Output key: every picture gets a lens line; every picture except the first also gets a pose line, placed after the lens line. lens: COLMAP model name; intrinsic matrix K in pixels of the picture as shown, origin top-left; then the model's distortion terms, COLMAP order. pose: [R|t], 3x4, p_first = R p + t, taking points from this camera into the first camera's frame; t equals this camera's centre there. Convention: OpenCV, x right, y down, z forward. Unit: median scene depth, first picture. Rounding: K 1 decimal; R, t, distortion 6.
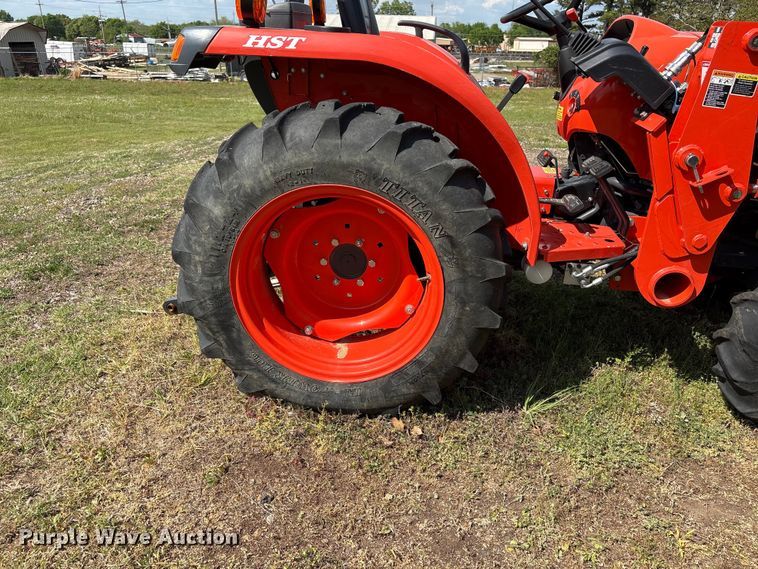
lens RADIAL K [[584.0, 0, 380.7], [0, 584.0, 283.0], [0, 0, 1]] dist [0.053672, -0.065621]
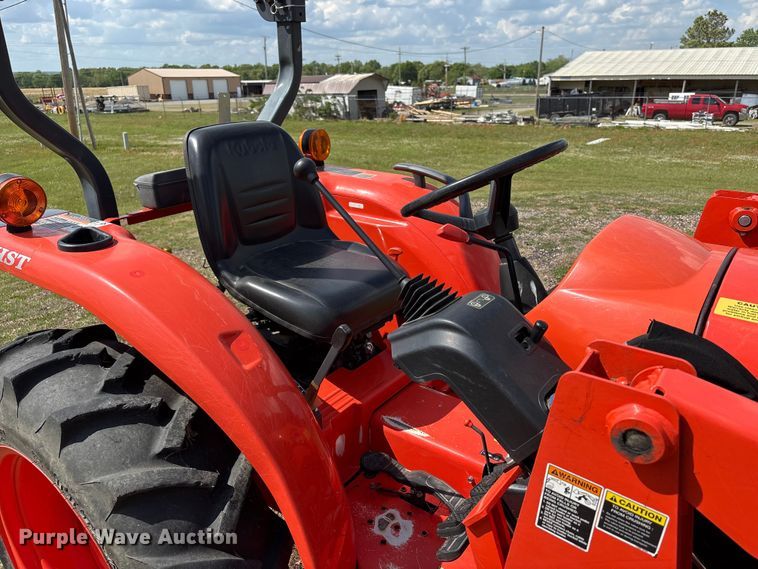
lens RADIAL K [[577.9, 0, 377.1], [0, 577.9, 284.0], [0, 0, 1]] dist [0.056274, -0.060292]
pose [[0.862310, 0.142295, -0.485977, 0.529151], [-0.166721, 0.985978, -0.007130, -0.381623], [0.478148, 0.087171, 0.873942, 0.470502]]
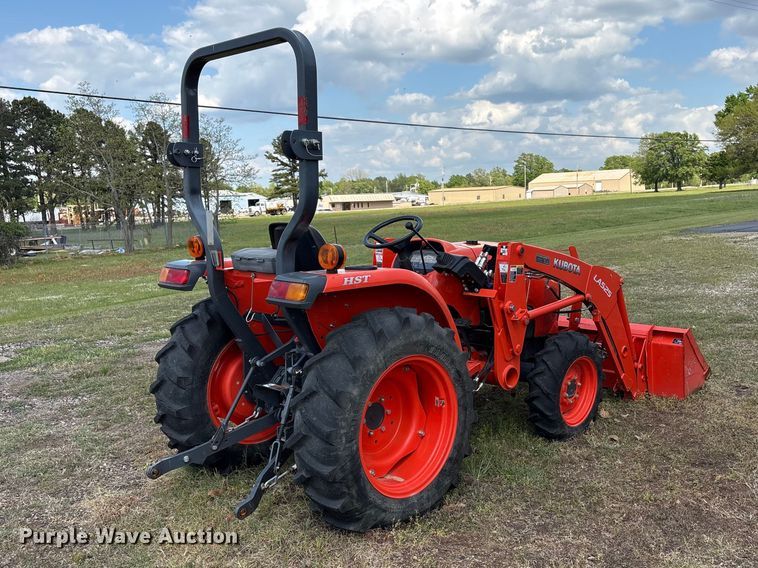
lens RADIAL K [[758.6, 0, 423.9], [0, 758.6, 285.2], [0, 0, 1]] dist [0.141790, -0.165700]
pose [[0.603796, -0.135744, 0.785496, -1.428905], [0.348492, 0.931189, -0.106958, -0.095073], [-0.716926, 0.338320, 0.609554, -0.320887]]
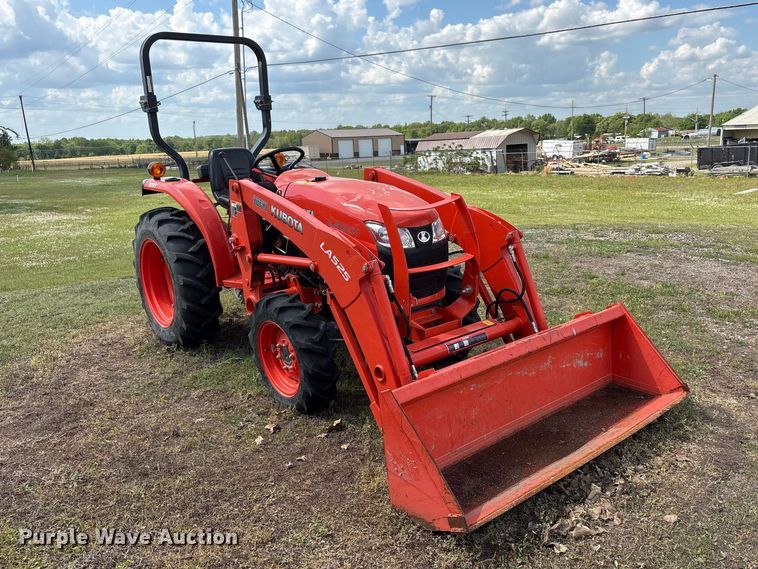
lens RADIAL K [[623.7, 0, 387.0], [0, 623.7, 281.4], [0, 0, 1]] dist [0.035742, 0.000135]
pose [[0.704267, 0.116811, -0.700259, 2.184165], [-0.225747, 0.972022, -0.064895, -0.038184], [0.673087, 0.203784, 0.710933, -0.173200]]
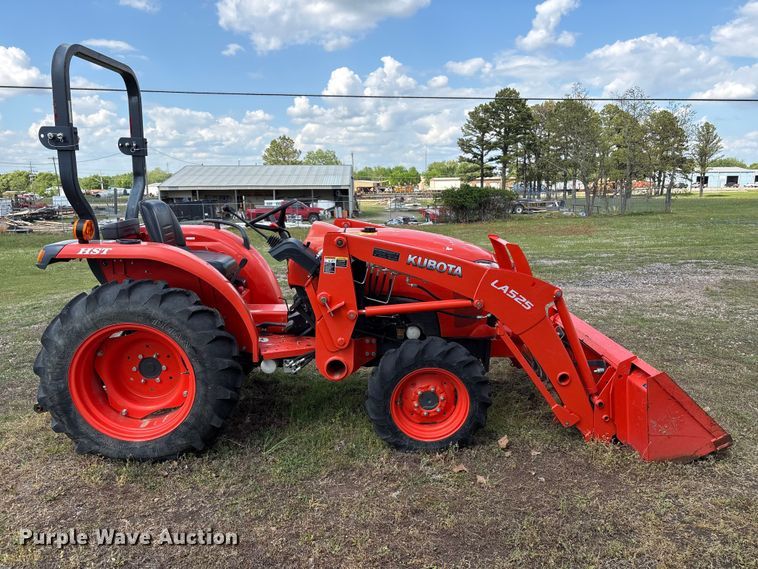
lens RADIAL K [[584.0, 0, 380.7], [0, 584.0, 283.0], [0, 0, 1]] dist [0.053672, -0.065621]
pose [[0.992716, -0.052289, 0.108535, 0.440626], [0.074717, 0.973931, -0.214187, 0.139475], [-0.094506, 0.220736, 0.970744, -0.763289]]
